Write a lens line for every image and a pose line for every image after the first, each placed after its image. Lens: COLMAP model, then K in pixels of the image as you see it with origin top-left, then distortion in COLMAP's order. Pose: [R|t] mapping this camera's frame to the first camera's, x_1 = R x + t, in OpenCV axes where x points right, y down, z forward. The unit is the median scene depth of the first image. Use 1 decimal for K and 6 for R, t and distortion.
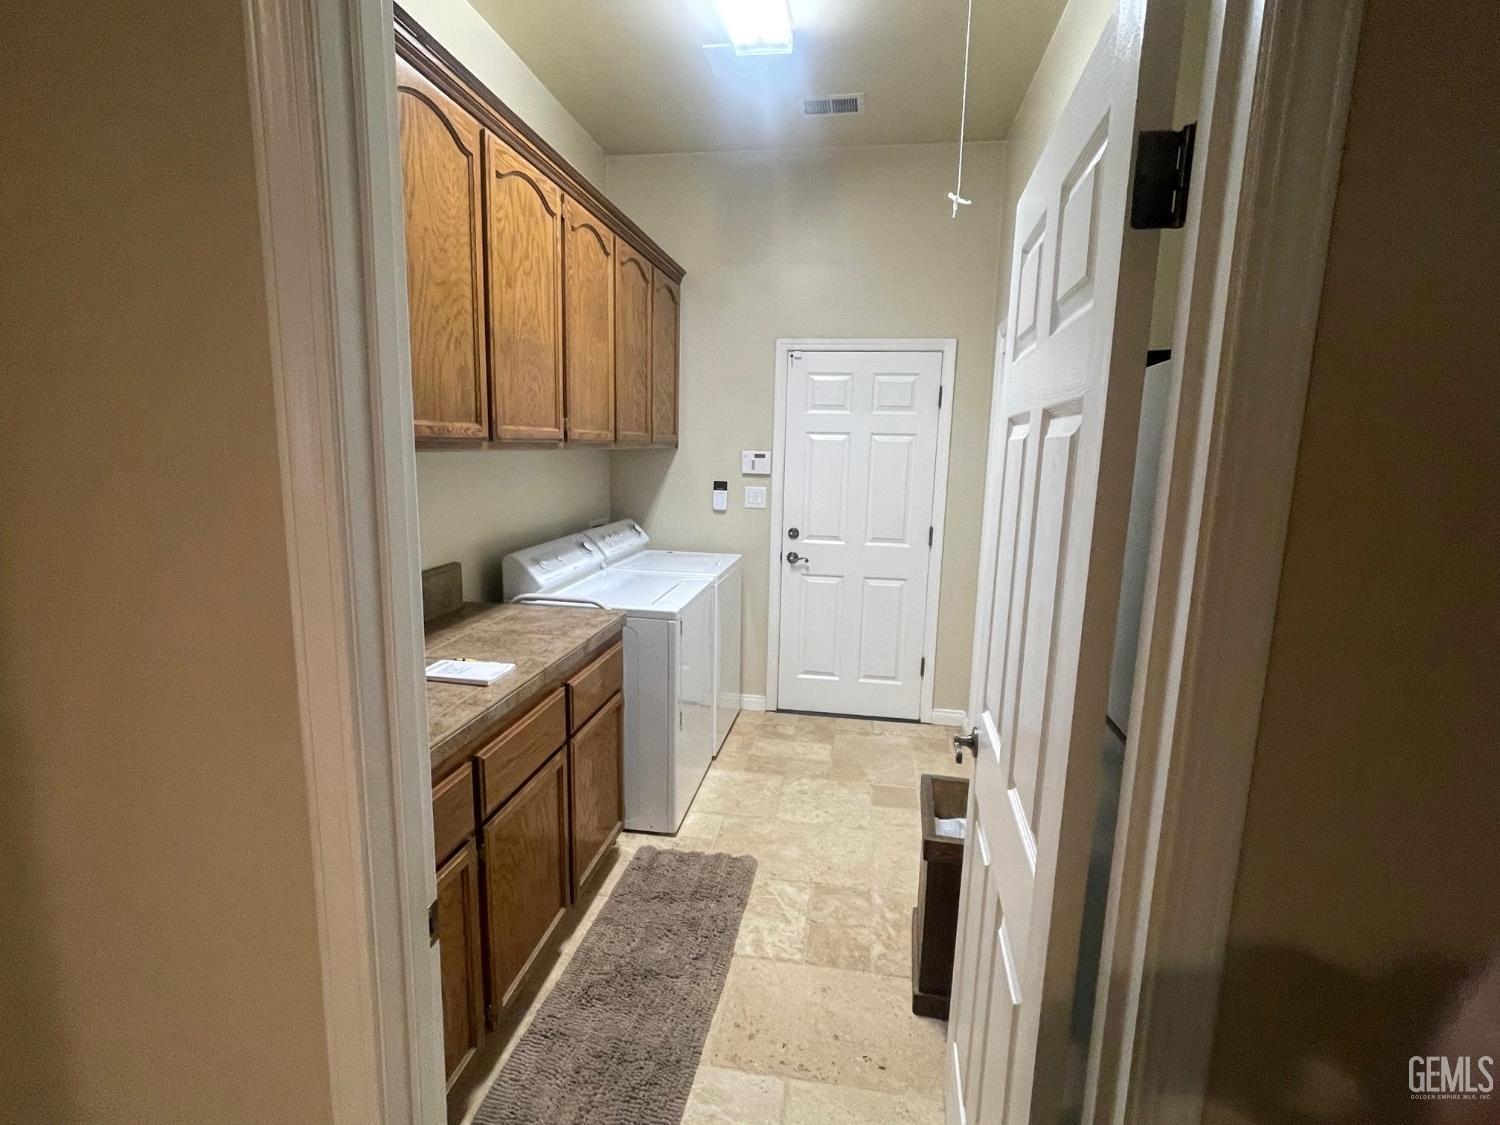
lens RADIAL K [[716.4, 0, 754.2], [0, 716.4, 554.1], [0, 0, 1]] dist [-0.022242, 0.007629]
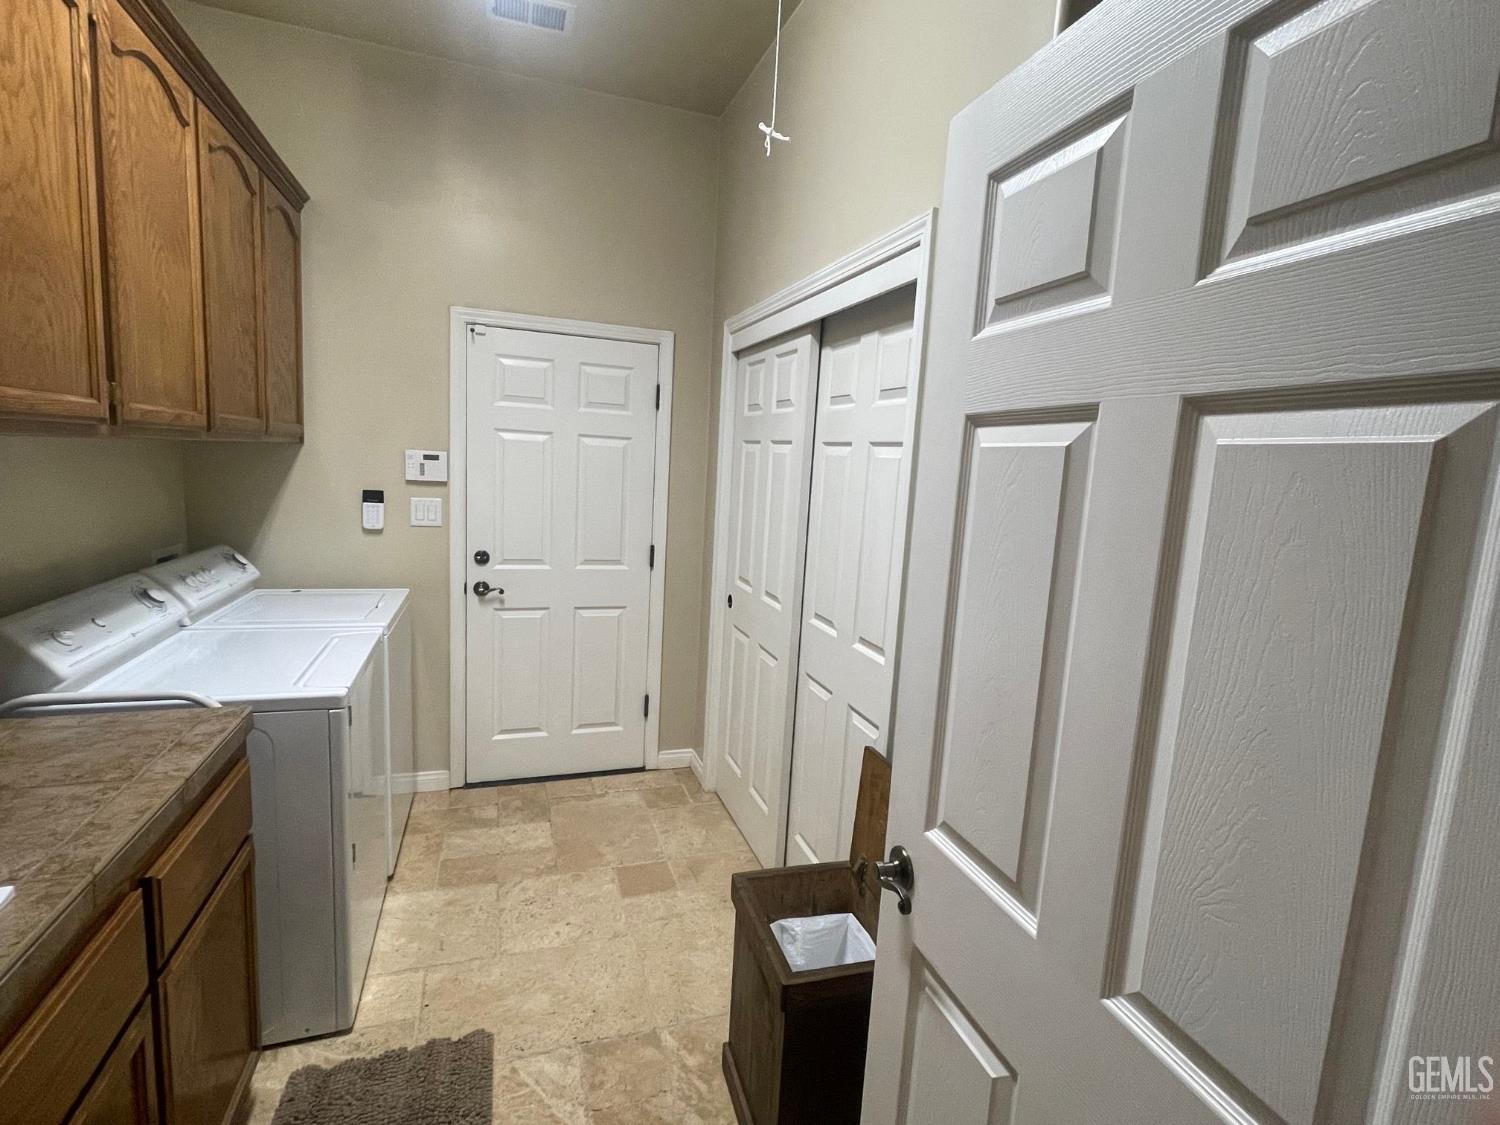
lens RADIAL K [[716.4, 0, 754.2], [0, 716.4, 554.1], [0, 0, 1]] dist [-0.022242, 0.007629]
pose [[0.875408, -0.035793, 0.482058, -0.072560], [0.039611, 0.999213, 0.002258, -0.027575], [-0.481760, 0.017118, 0.876136, 0.208734]]
